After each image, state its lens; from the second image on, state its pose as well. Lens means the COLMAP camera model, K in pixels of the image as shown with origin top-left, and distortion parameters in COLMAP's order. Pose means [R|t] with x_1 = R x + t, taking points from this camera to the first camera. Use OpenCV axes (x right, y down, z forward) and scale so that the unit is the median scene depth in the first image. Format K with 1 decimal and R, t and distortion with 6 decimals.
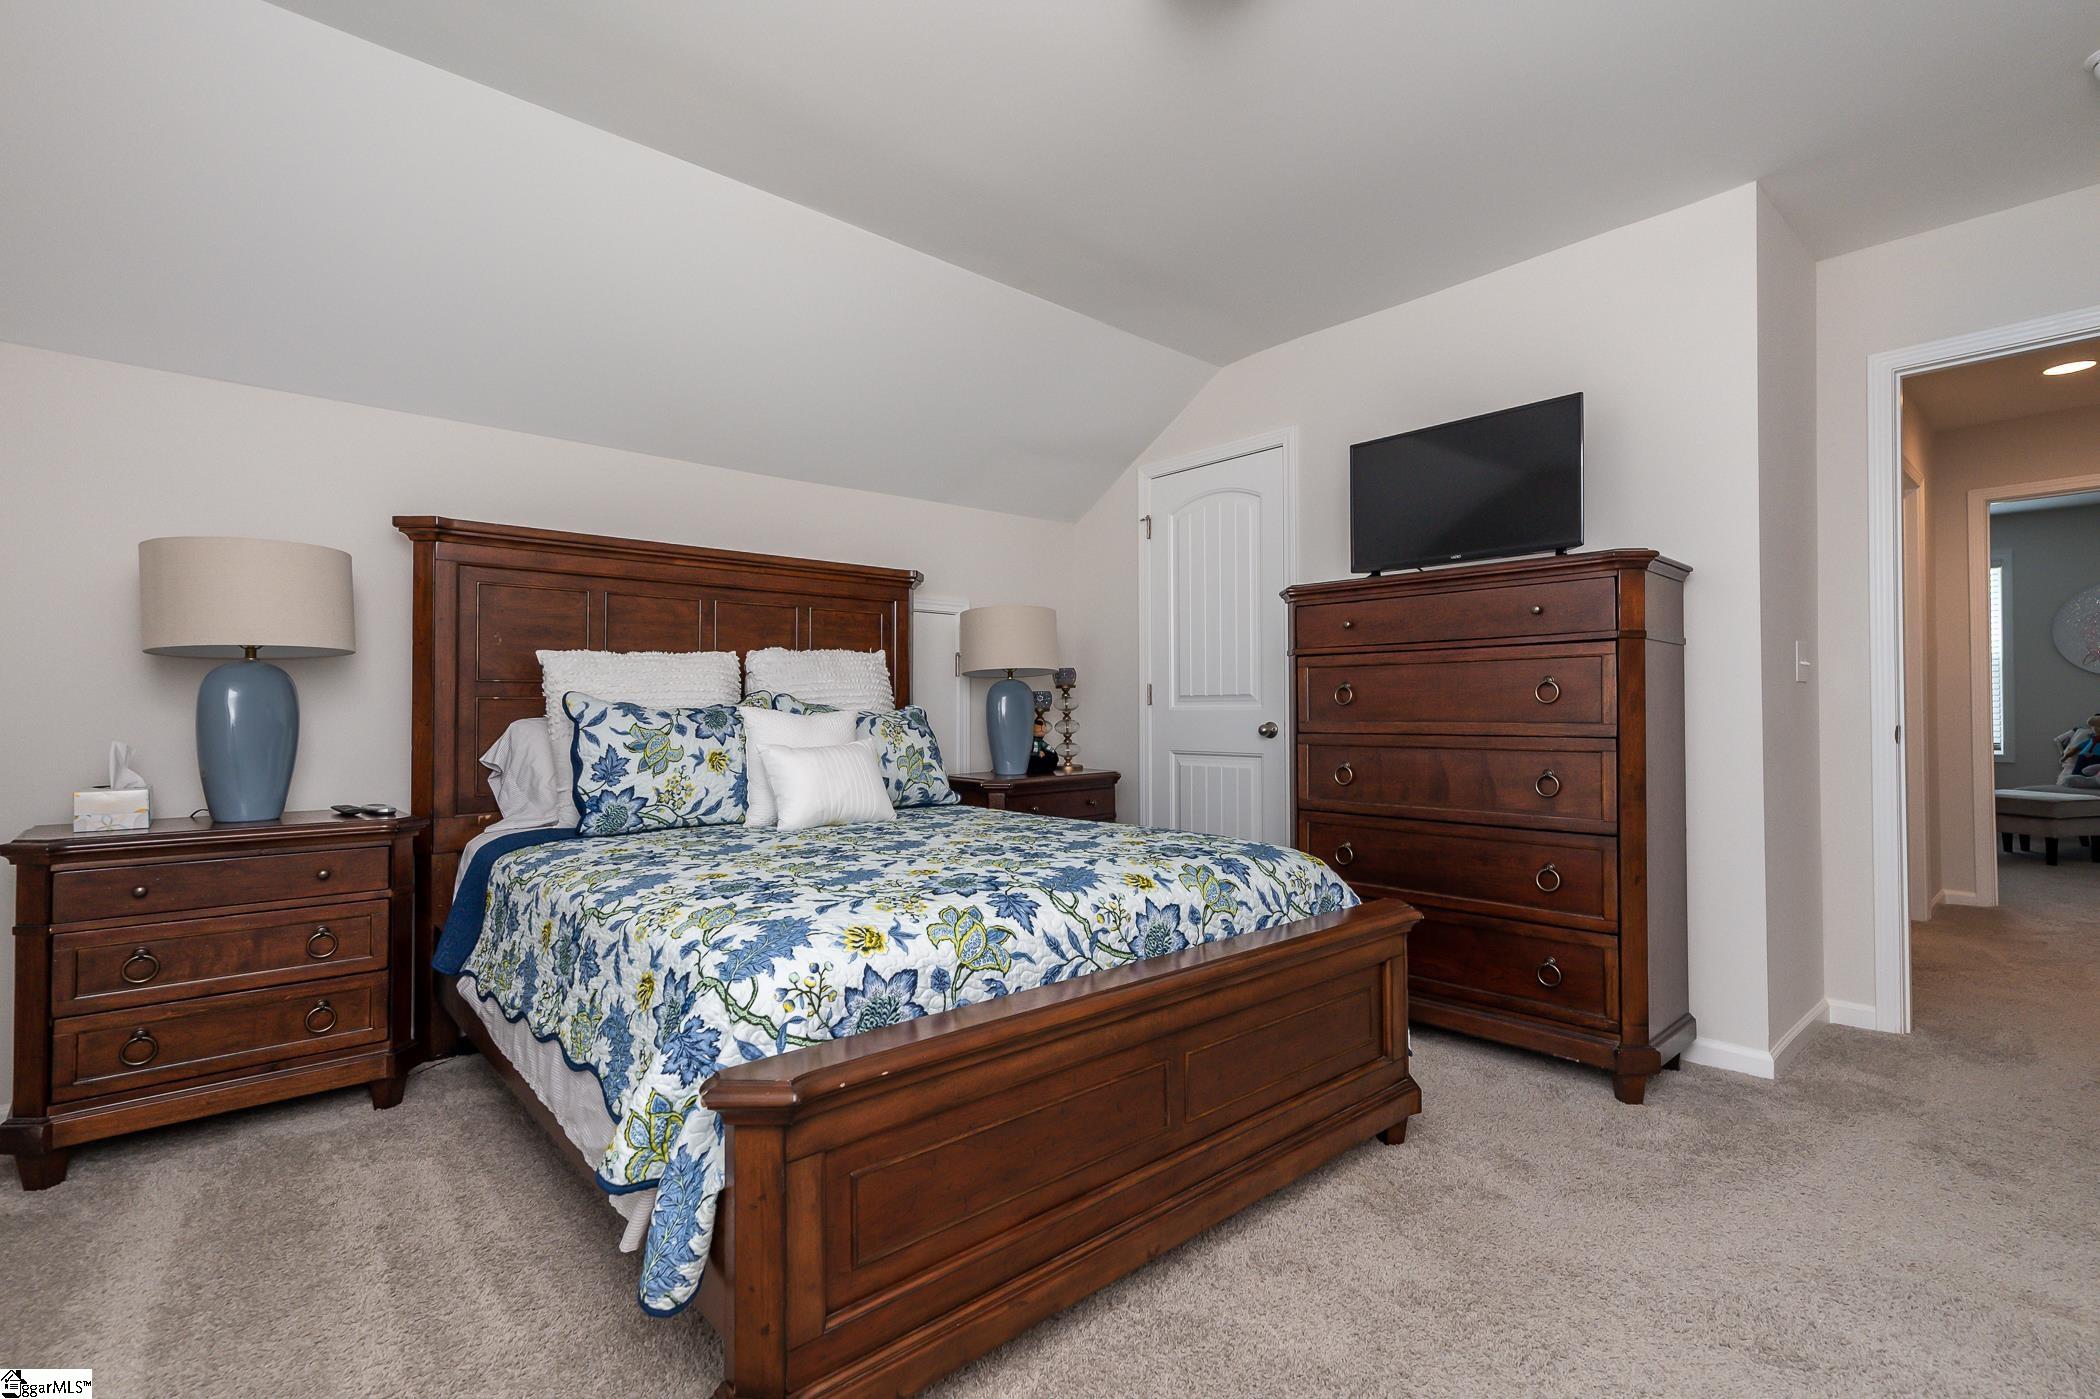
lens RADIAL K [[956.7, 0, 1050.0], [0, 956.7, 699.5], [0, 0, 1]] dist [-0.005181, -0.000817]
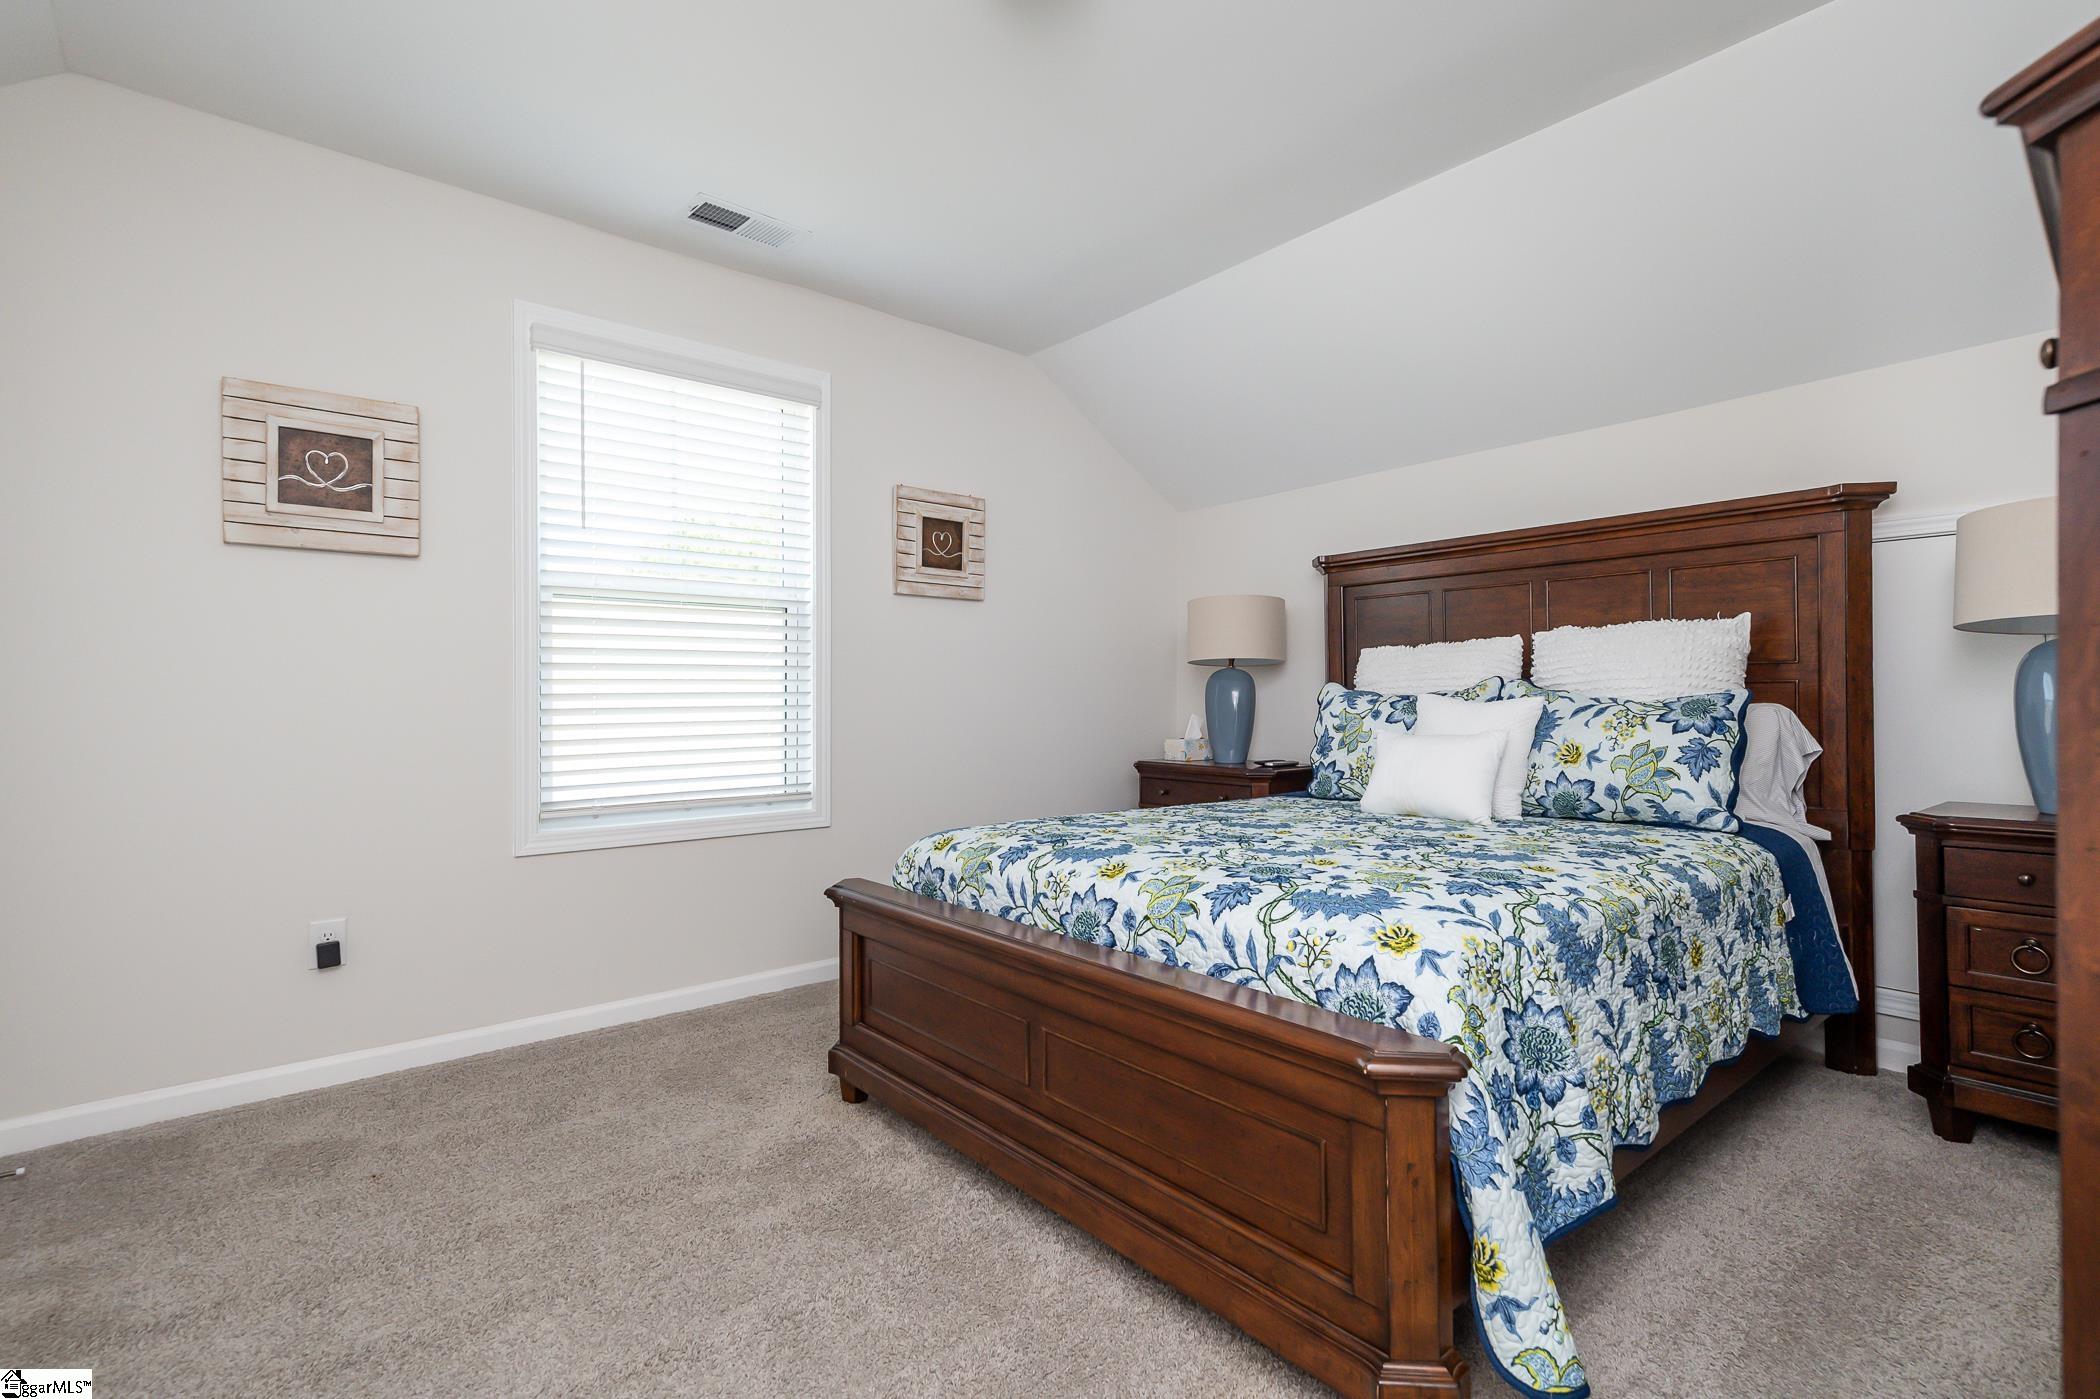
lens RADIAL K [[956.7, 0, 1050.0], [0, 956.7, 699.5], [0, 0, 1]] dist [-0.005181, -0.000817]
pose [[-0.022187, 0.003825, -0.999747, 0.885680], [0.014722, 0.999886, 0.003499, 0.005551], [0.999645, -0.014641, -0.022241, 0.774343]]
